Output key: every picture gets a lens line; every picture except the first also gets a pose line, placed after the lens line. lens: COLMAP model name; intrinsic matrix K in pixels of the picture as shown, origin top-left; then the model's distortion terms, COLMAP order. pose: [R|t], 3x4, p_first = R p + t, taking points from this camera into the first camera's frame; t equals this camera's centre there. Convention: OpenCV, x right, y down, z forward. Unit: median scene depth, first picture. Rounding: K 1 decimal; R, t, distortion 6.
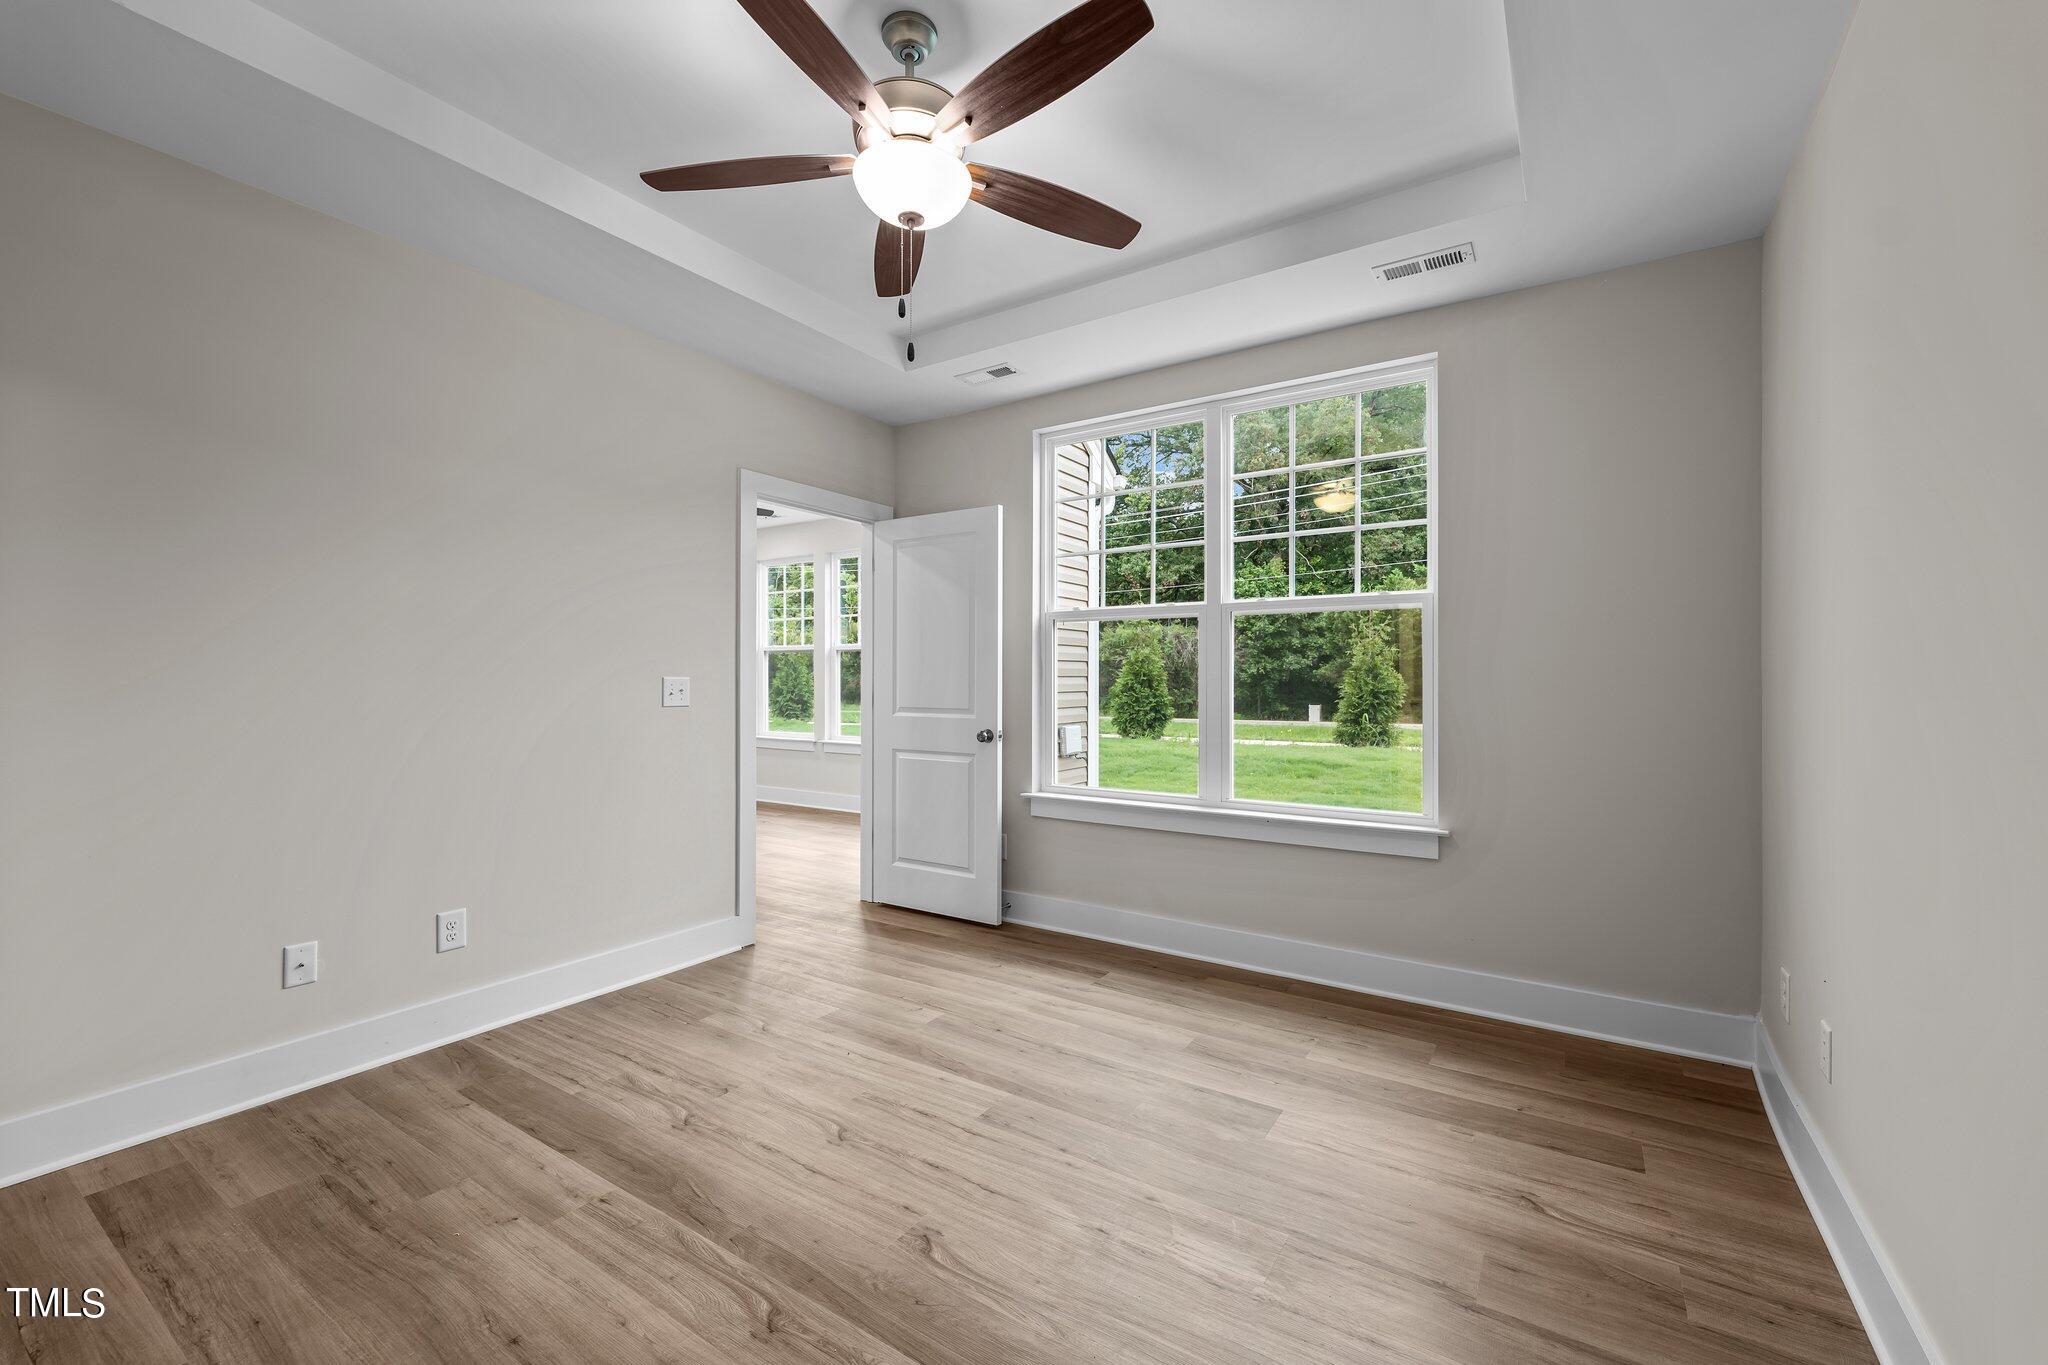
lens RADIAL K [[837.0, 0, 1025.3], [0, 837.0, 684.2], [0, 0, 1]] dist [0.003723, -0.001148]
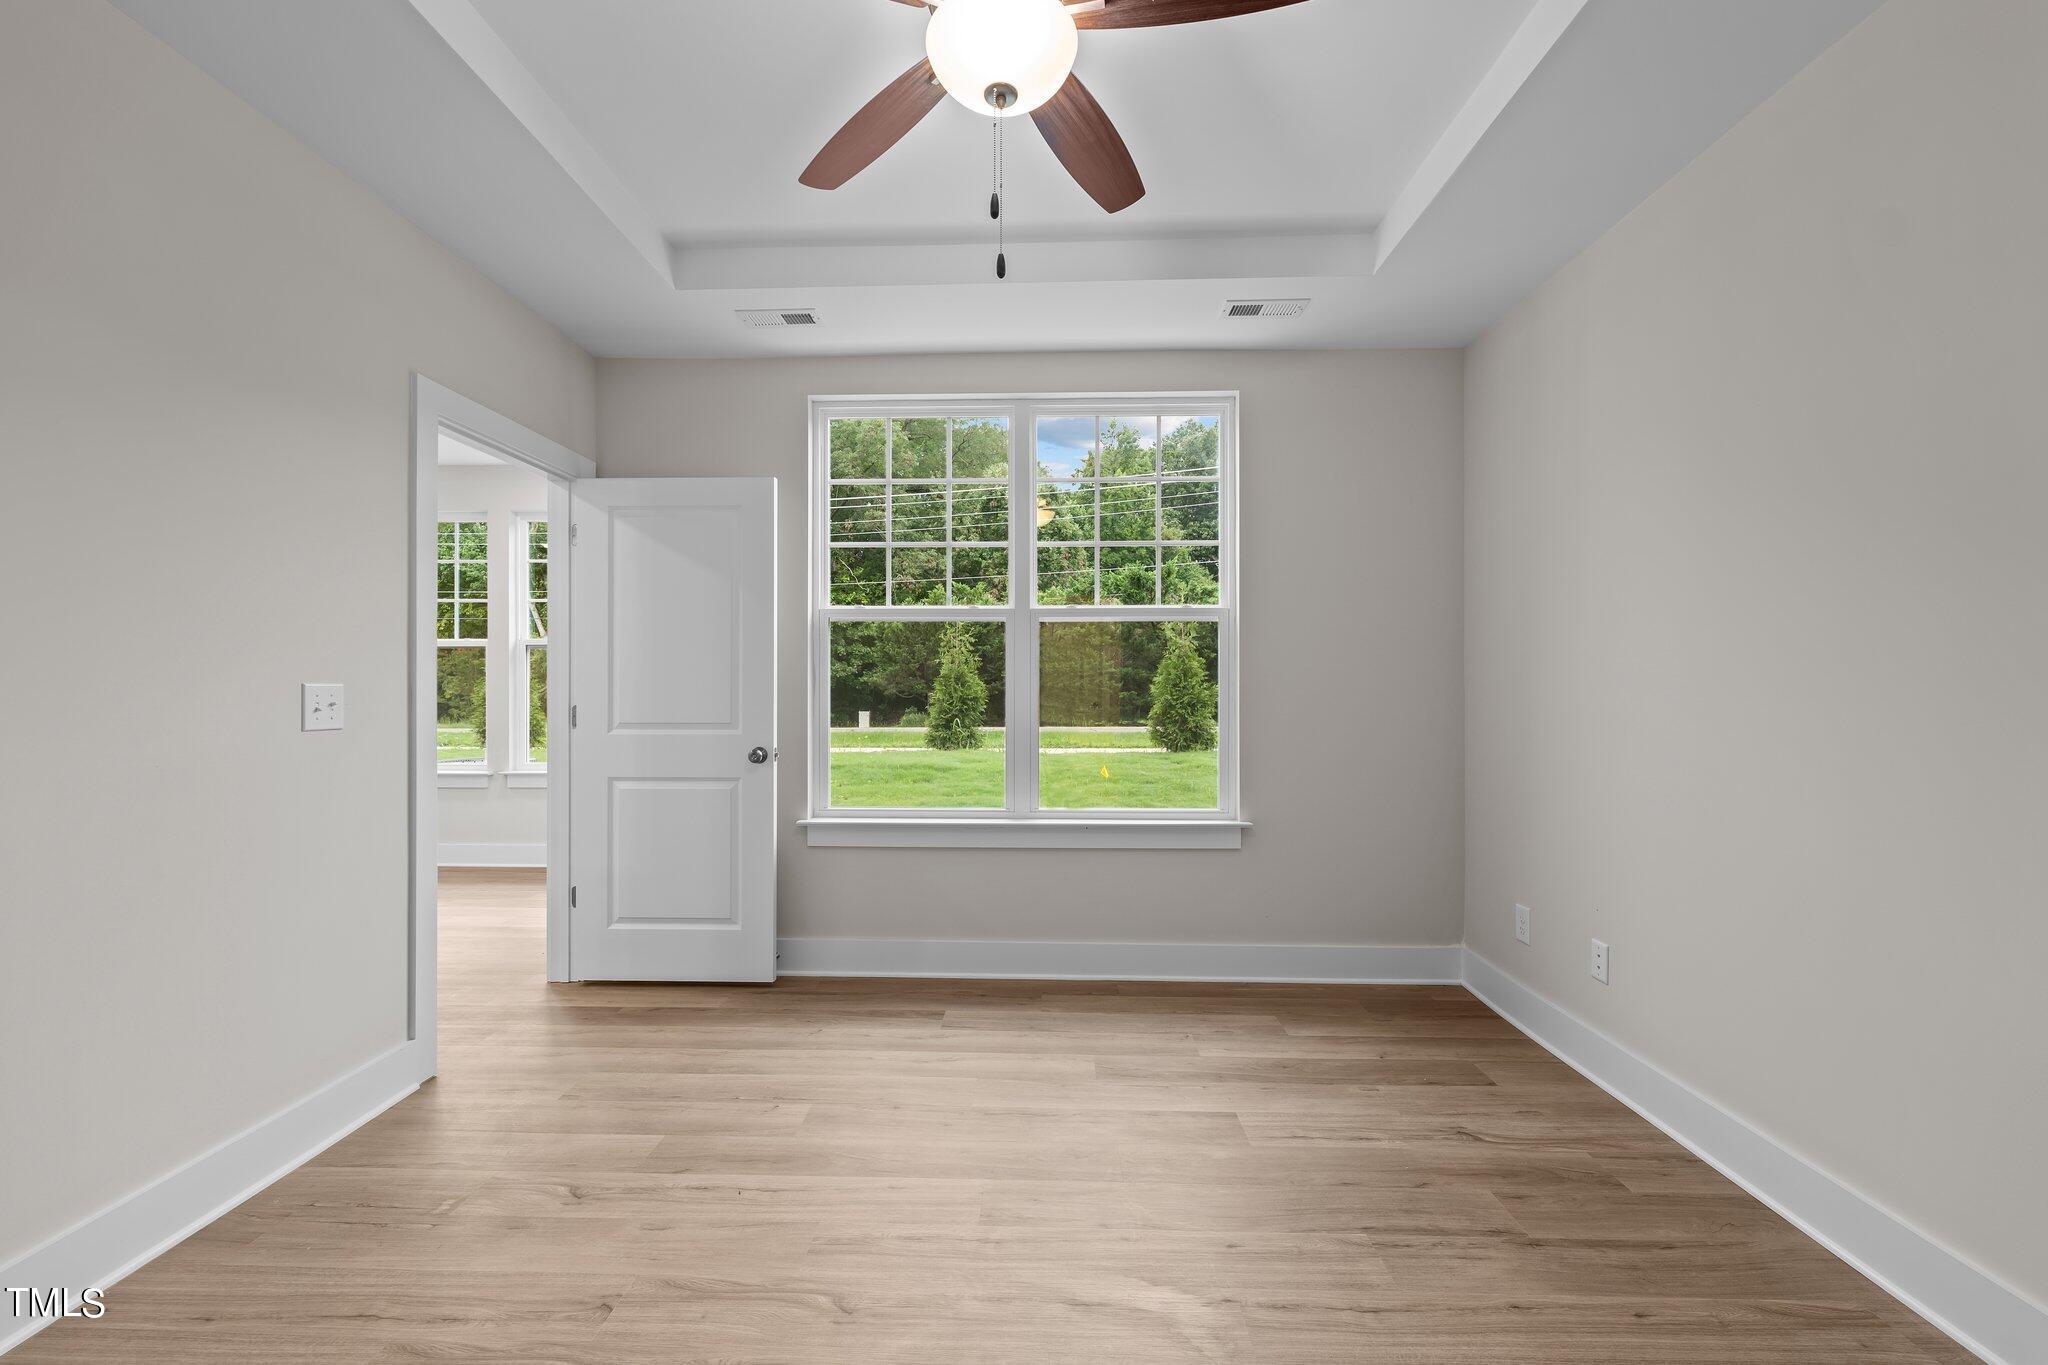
lens RADIAL K [[837.0, 0, 1024.9], [0, 837.0, 692.9], [0, 0, 1]] dist [0.003723, -0.001148]
pose [[0.851426, -0.004117, 0.524459, -0.334152], [0.003153, 0.999991, 0.002731, -0.001447], [-0.524466, -0.000672, 0.851431, 0.207448]]
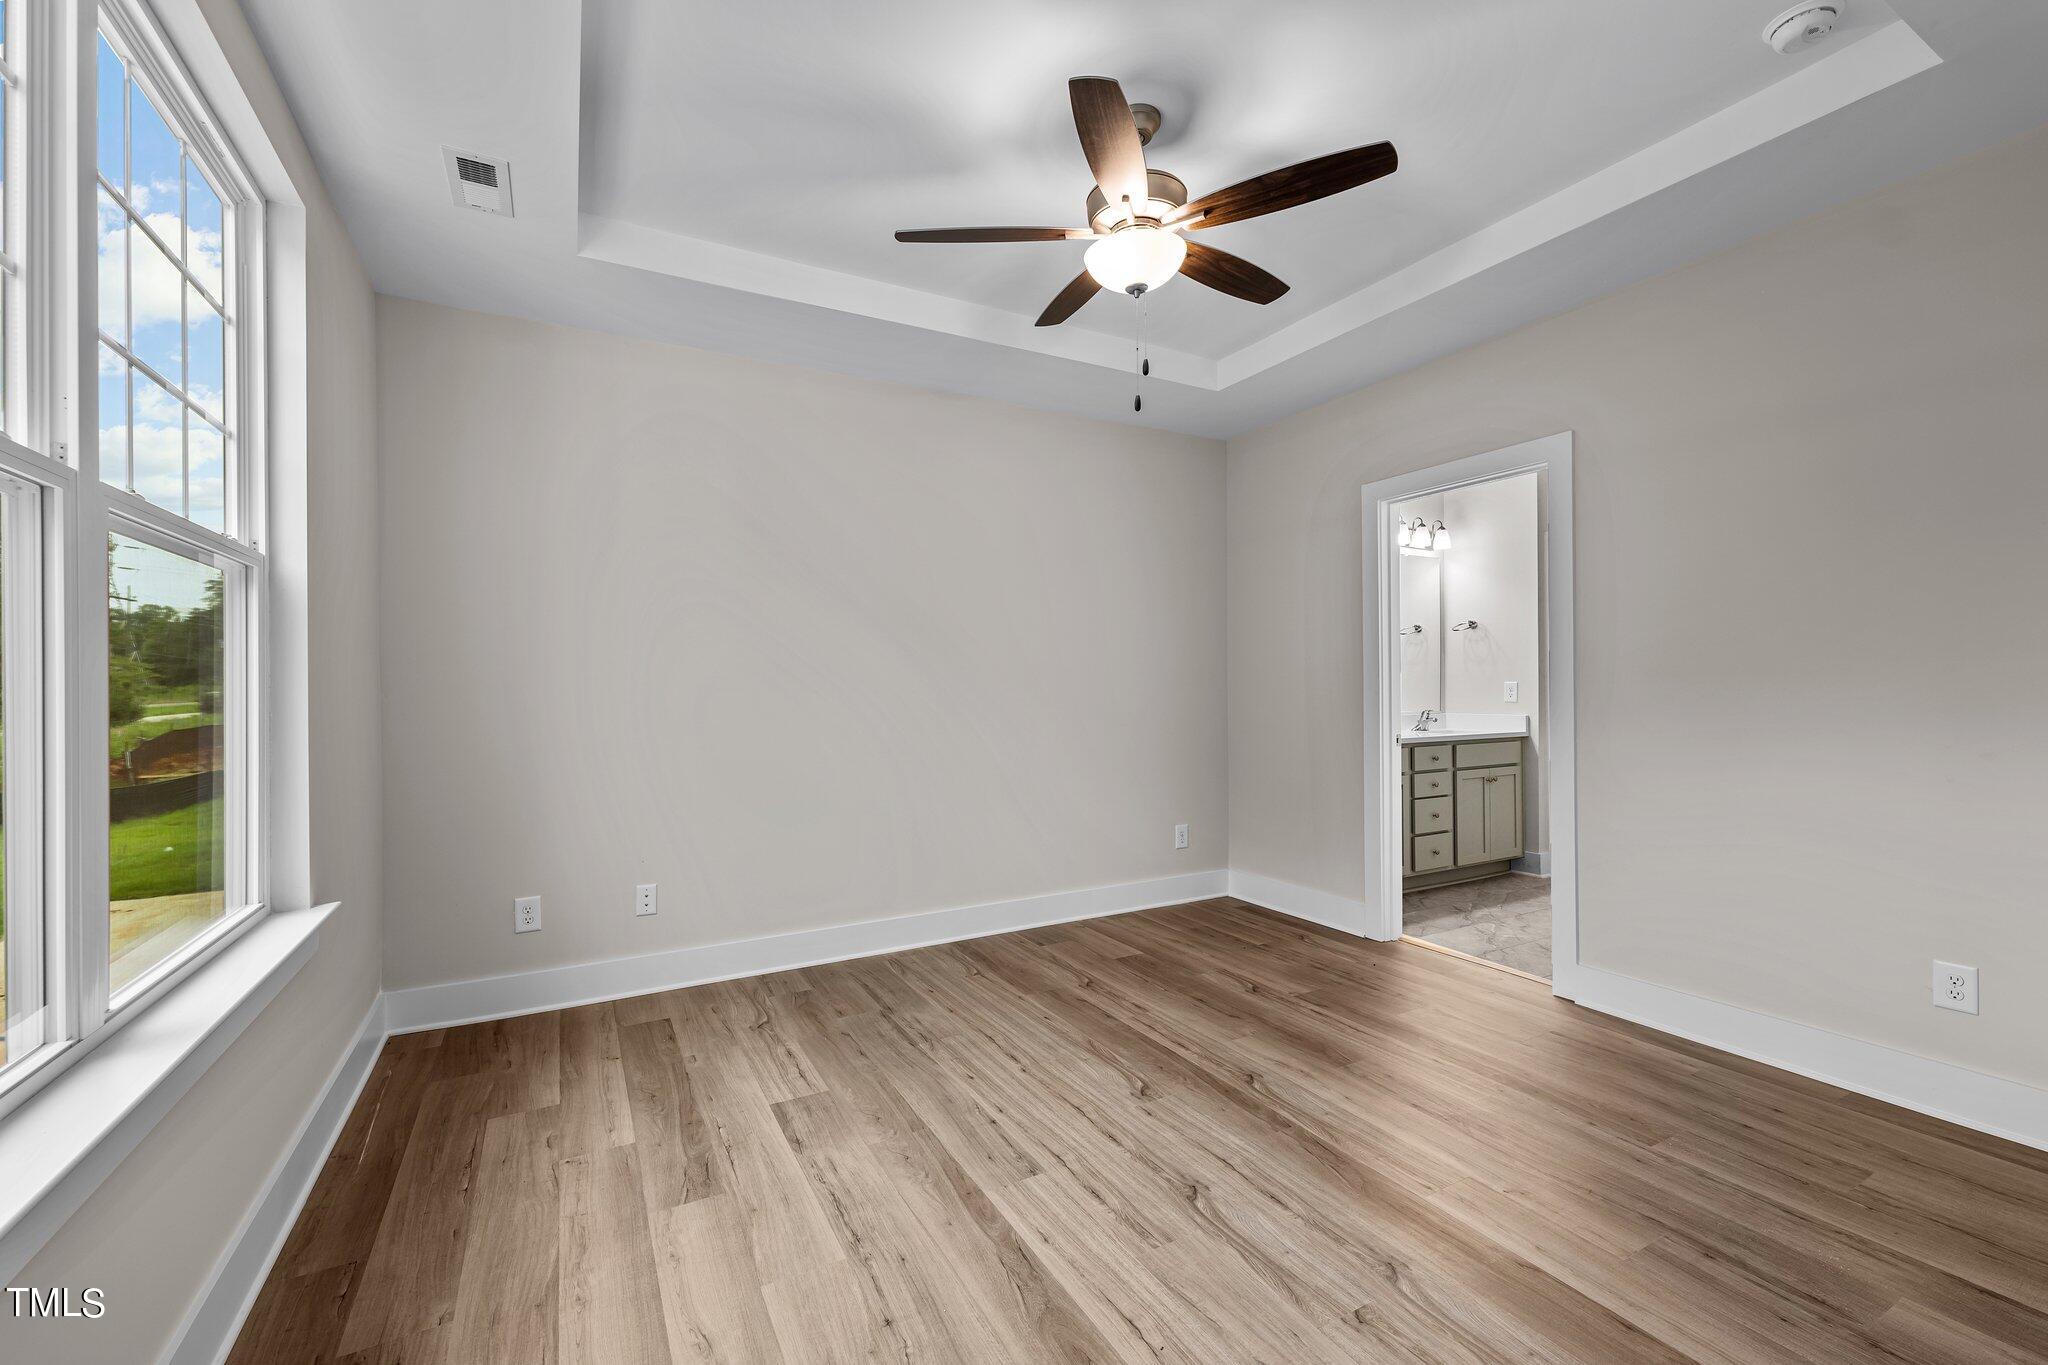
lens RADIAL K [[837.0, 0, 1015.2], [0, 837.0, 684.8], [0, 0, 1]] dist [0.003723, -0.001148]
pose [[-0.878970, 0.005944, 0.476839, -0.345338], [0.008293, 0.999962, 0.002823, -0.006870], [-0.476804, 0.006436, -0.878986, 1.341055]]
